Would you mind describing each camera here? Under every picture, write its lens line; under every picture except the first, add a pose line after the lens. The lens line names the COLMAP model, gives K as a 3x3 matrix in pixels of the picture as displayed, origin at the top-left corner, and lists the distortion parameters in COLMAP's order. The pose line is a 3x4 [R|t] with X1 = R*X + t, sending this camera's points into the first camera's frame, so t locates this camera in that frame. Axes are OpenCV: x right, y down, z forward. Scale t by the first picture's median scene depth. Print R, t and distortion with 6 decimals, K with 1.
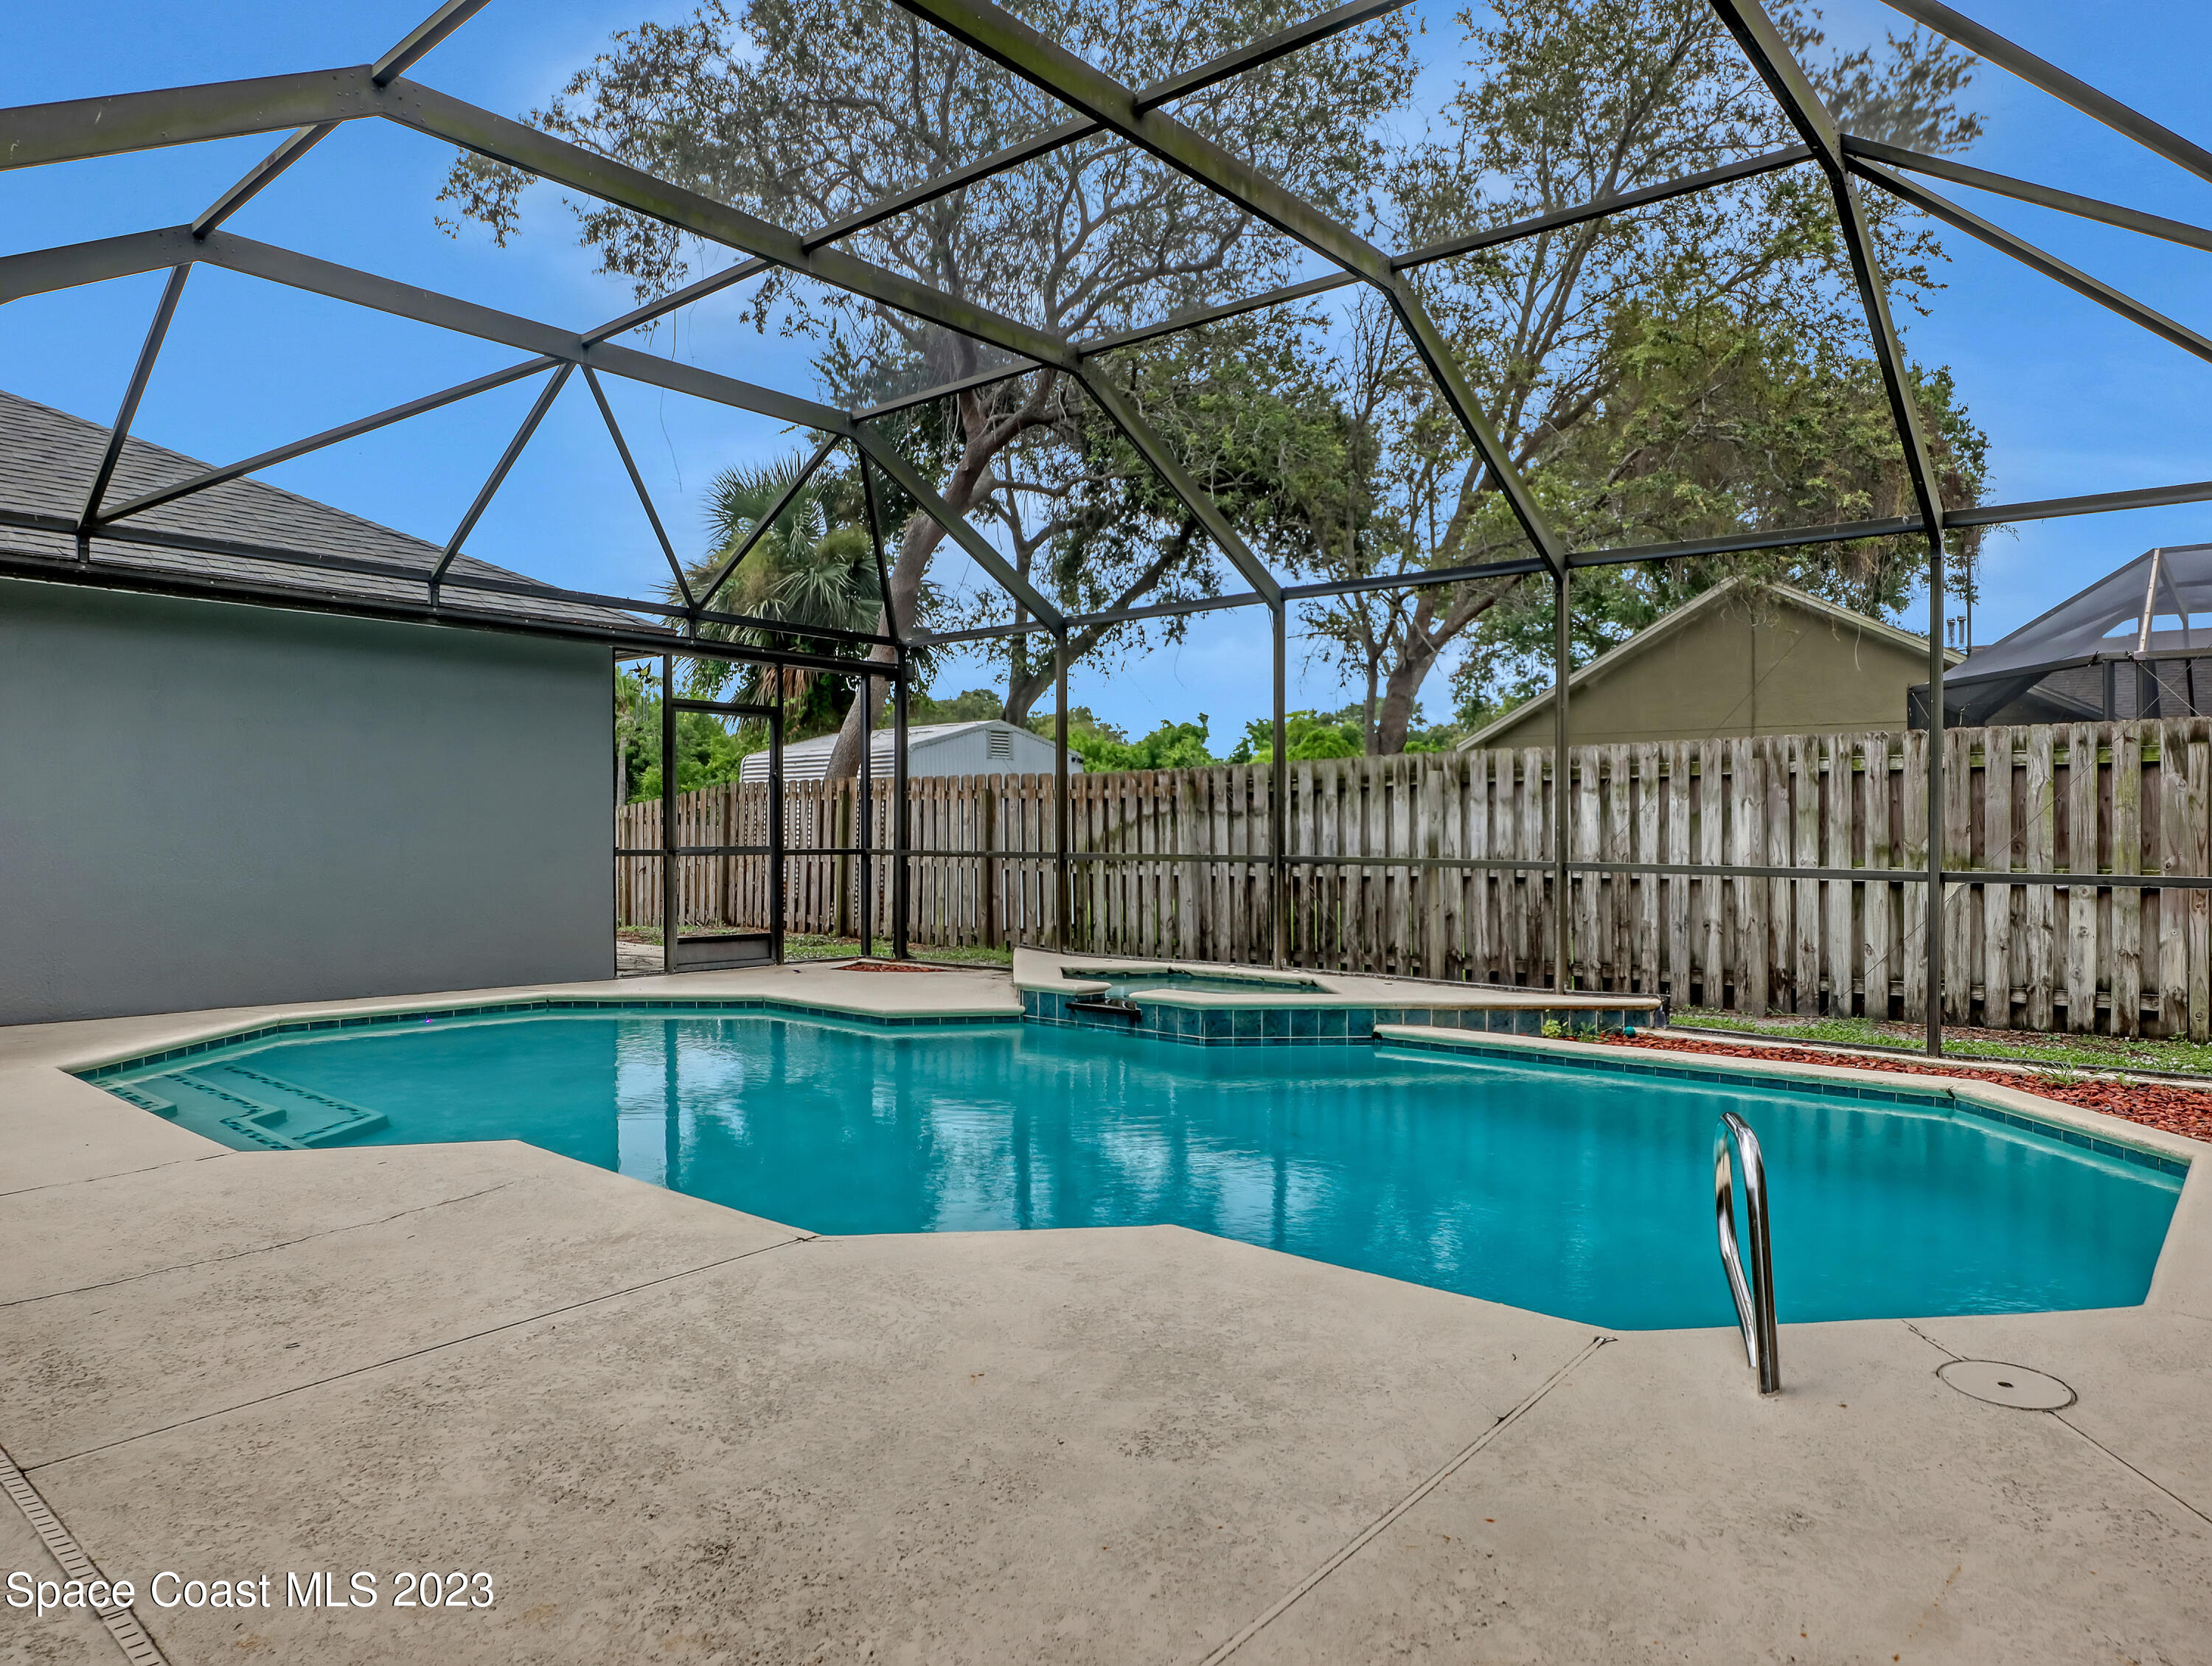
lens RADIAL K [[1378.2, 0, 1255.3], [0, 1378.2, 863.1], [0, 0, 1]] dist [-0.036693, 0.001744]
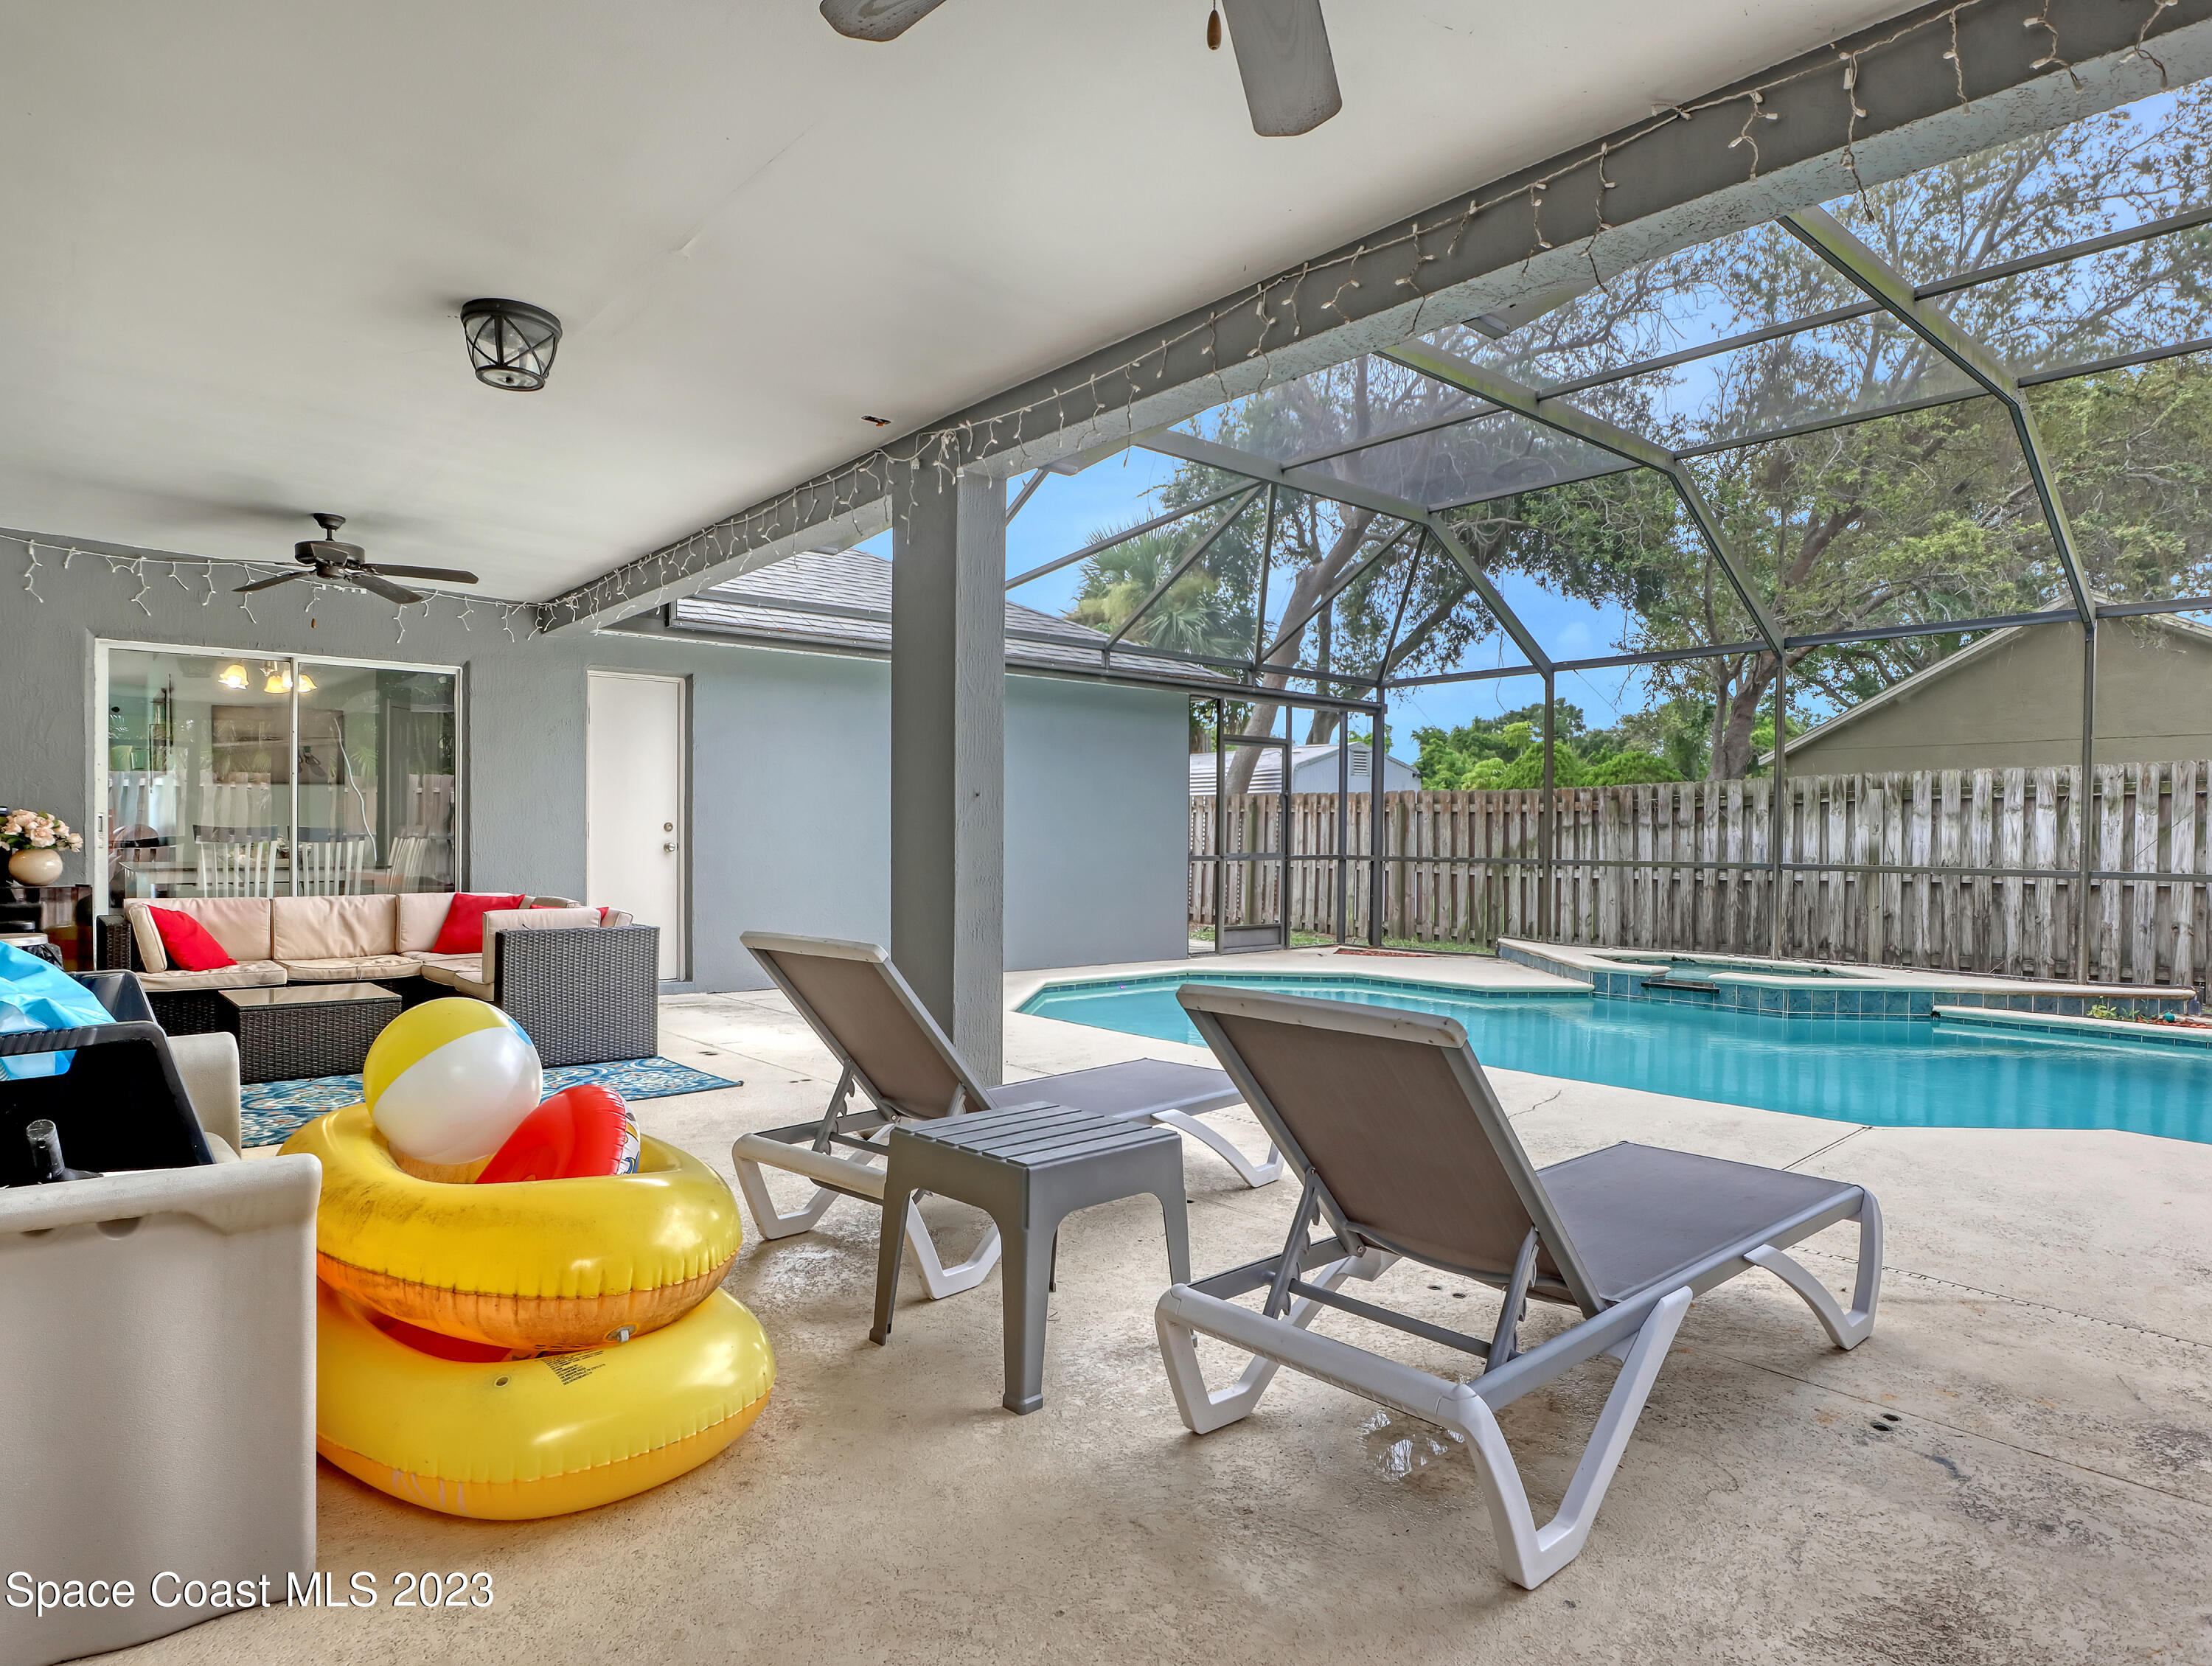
lens RADIAL K [[1288.9, 0, 1155.9], [0, 1288.9, 871.4], [0, 0, 1]] dist [0.000854, 0.001968]
pose [[0.983302, 0.006190, -0.181878, -0.264376], [-0.004973, 0.999962, 0.007142, -0.003221], [0.181916, -0.006118, 0.983295, -0.164630]]
